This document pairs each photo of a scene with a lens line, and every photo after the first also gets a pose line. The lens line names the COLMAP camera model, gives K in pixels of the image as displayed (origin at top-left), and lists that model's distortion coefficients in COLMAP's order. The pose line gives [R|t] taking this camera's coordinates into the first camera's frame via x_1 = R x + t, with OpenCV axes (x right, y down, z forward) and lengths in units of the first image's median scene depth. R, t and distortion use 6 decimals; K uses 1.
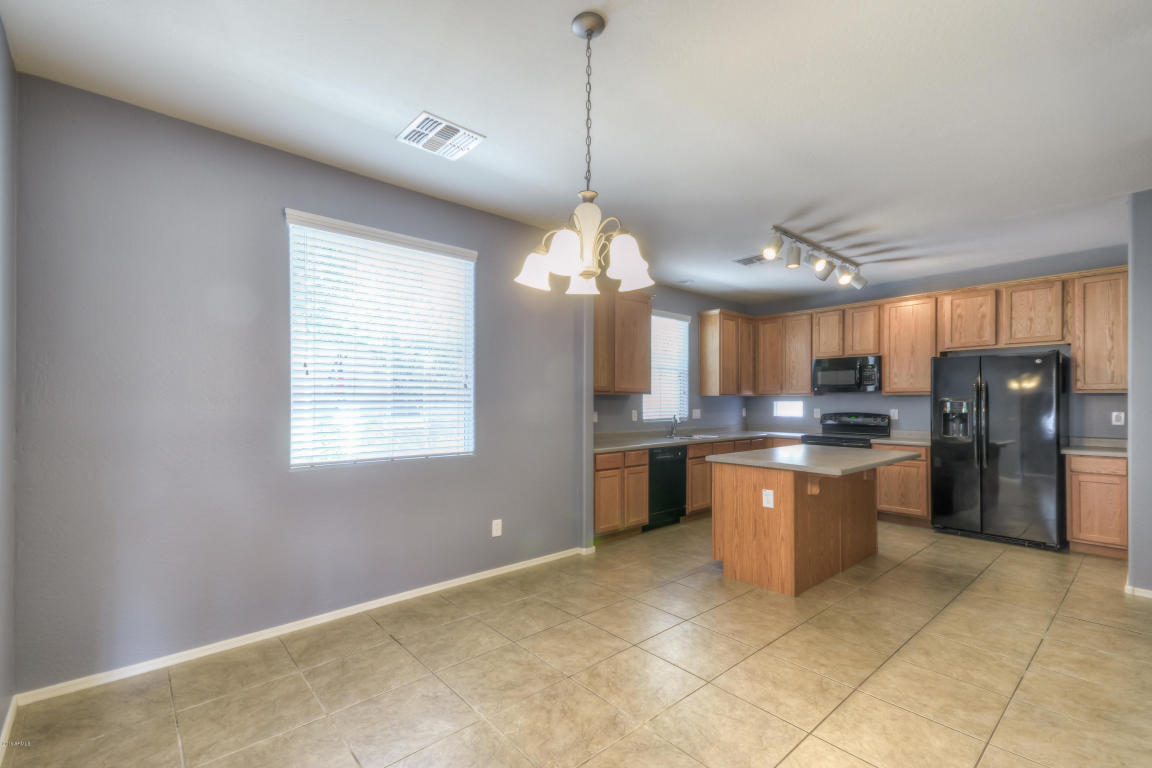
lens RADIAL K [[523.0, 0, 559.7], [0, 523.0, 399.5], [0, 0, 1]] dist [0.038211, -0.006908]
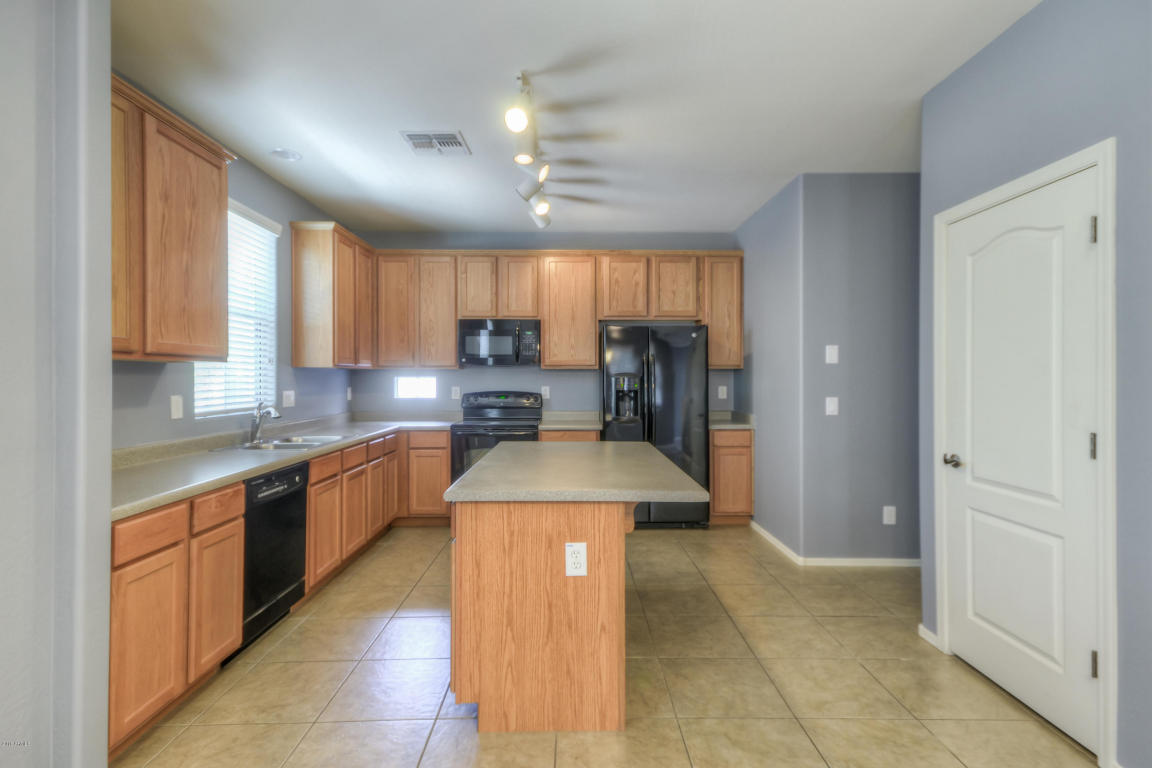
lens RADIAL K [[574.6, 0, 582.7], [0, 574.6, 376.2], [0, 0, 1]] dist [0.023931, 0.002132]
pose [[0.626585, 0.000913, 0.779352, -0.039725], [-0.002297, 0.999997, 0.000676, 0.002383], [-0.779349, -0.002214, 0.626586, 0.469250]]
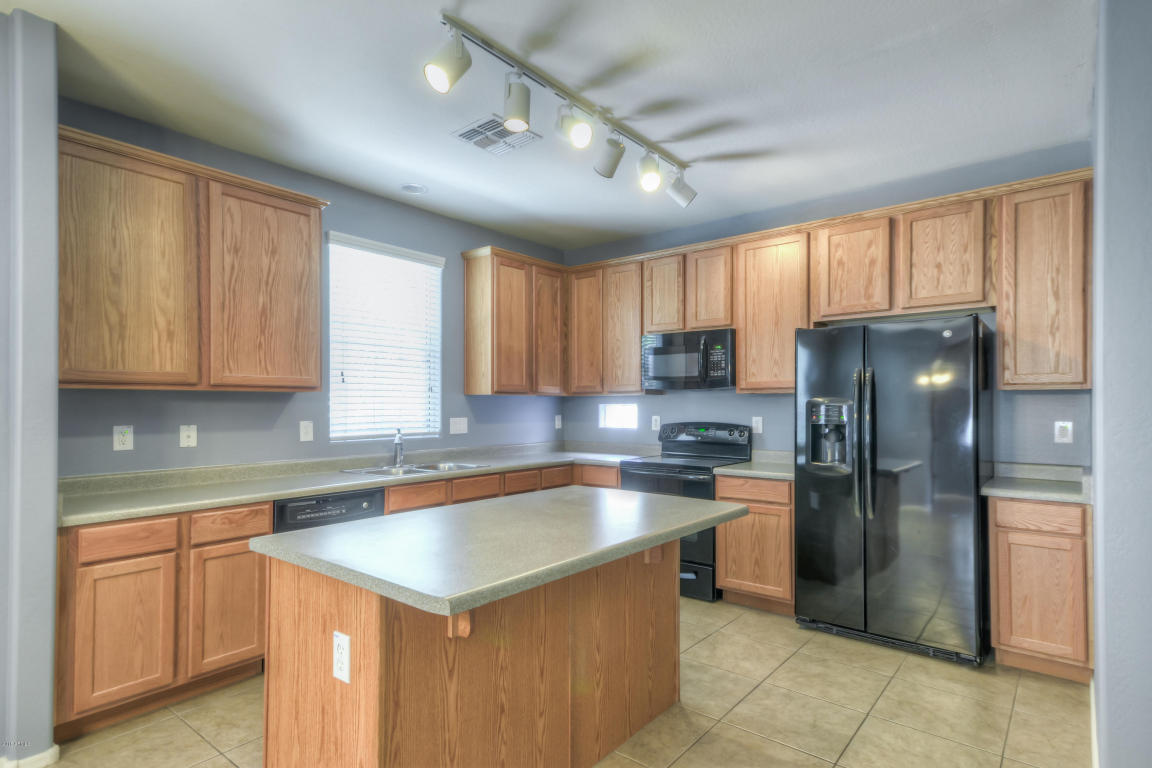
lens RADIAL K [[620.9, 0, 590.8], [0, 620.9, 401.3], [0, 0, 1]] dist [0.028708, 0.009342]
pose [[0.982538, -0.000381, 0.186059, 0.363983], [0.000492, 1.000000, -0.000551, 0.000873], [-0.186059, 0.000633, 0.982538, 0.382540]]
